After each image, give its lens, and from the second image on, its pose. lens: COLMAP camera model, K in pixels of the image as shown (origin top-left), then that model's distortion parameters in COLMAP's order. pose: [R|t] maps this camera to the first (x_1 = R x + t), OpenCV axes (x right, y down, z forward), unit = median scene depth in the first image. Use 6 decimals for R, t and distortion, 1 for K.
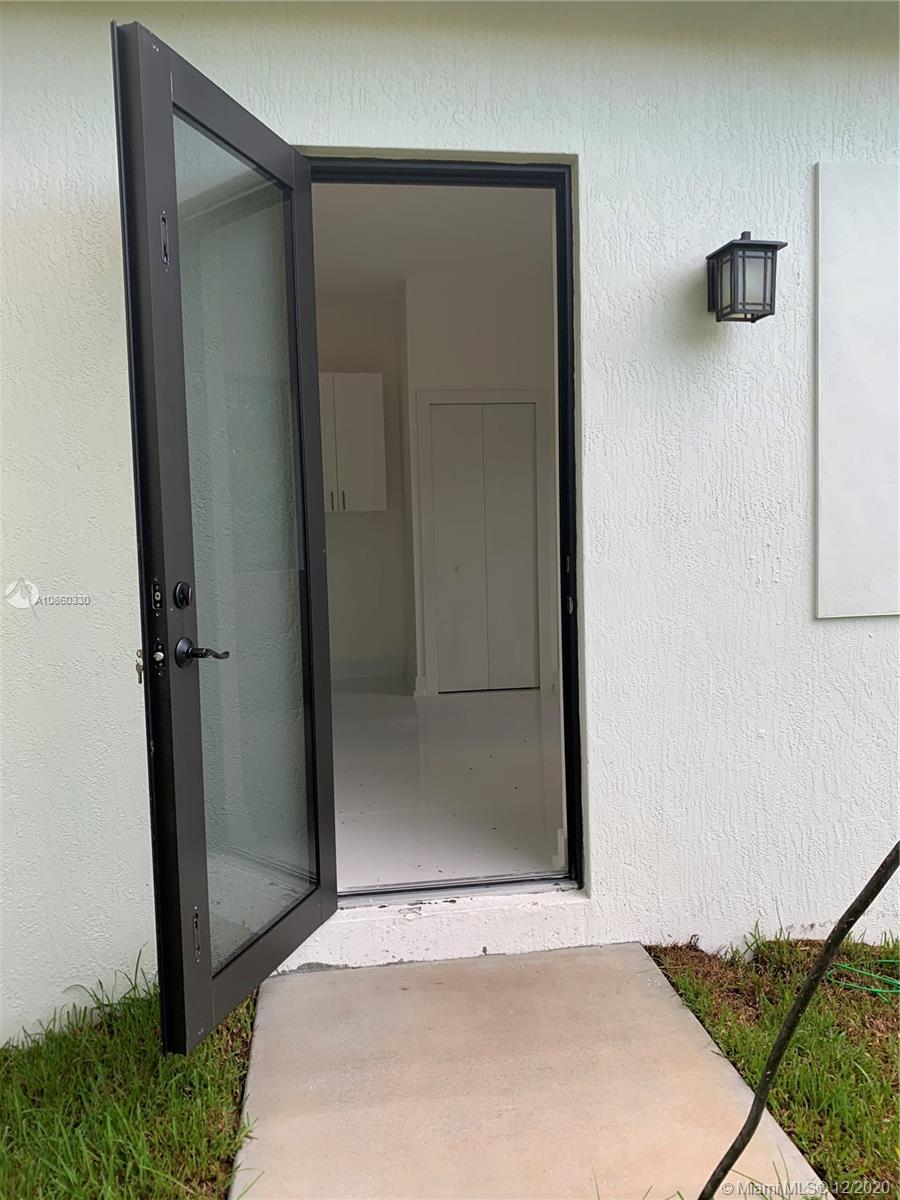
lens RADIAL K [[916.6, 0, 450.3], [0, 916.6, 599.3], [0, 0, 1]] dist [0.011590, -0.030062]
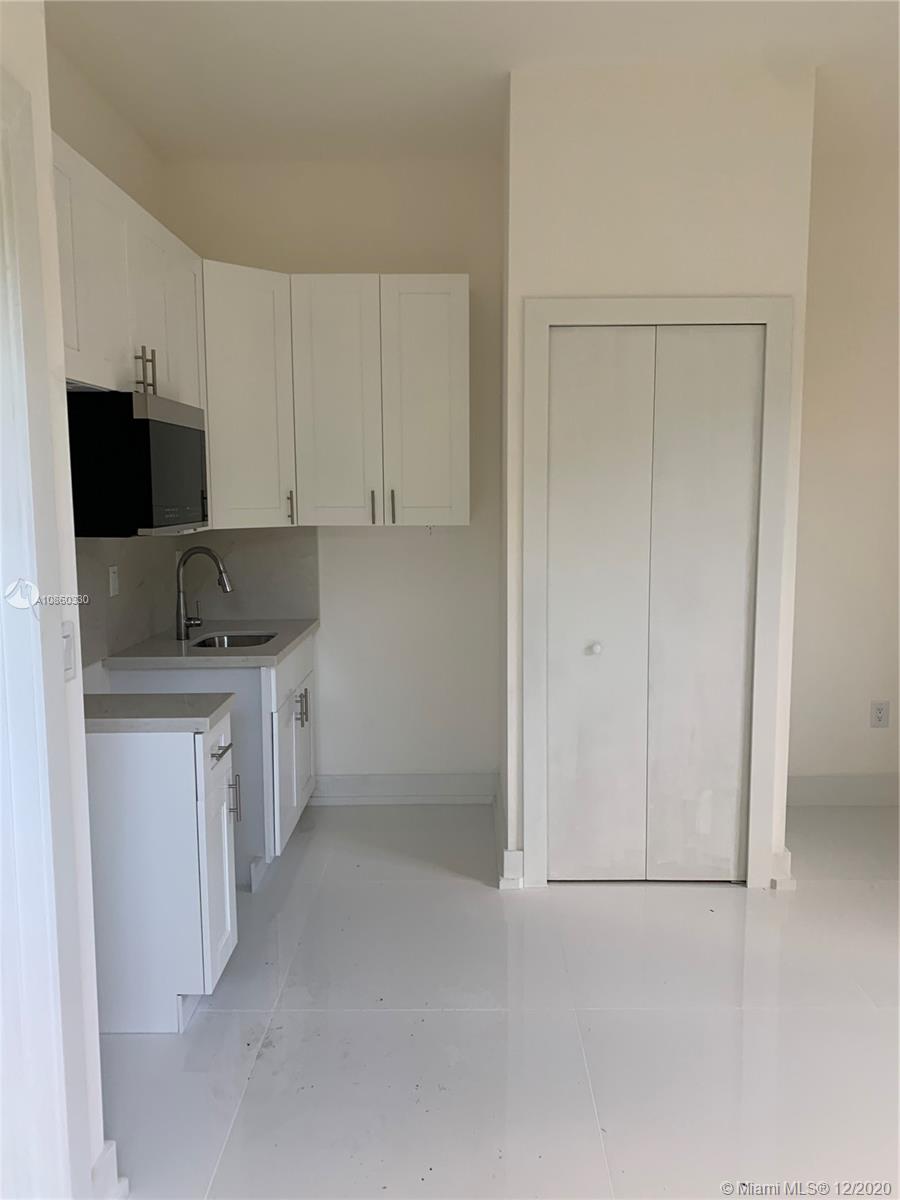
lens RADIAL K [[916.6, 0, 450.3], [0, 916.6, 600.6], [0, 0, 1]] dist [0.011590, -0.030062]
pose [[0.987134, 0.039130, -0.155032, 0.007430], [-0.031605, 0.998213, 0.050710, -0.083425], [0.156740, -0.045158, 0.986607, 0.470627]]
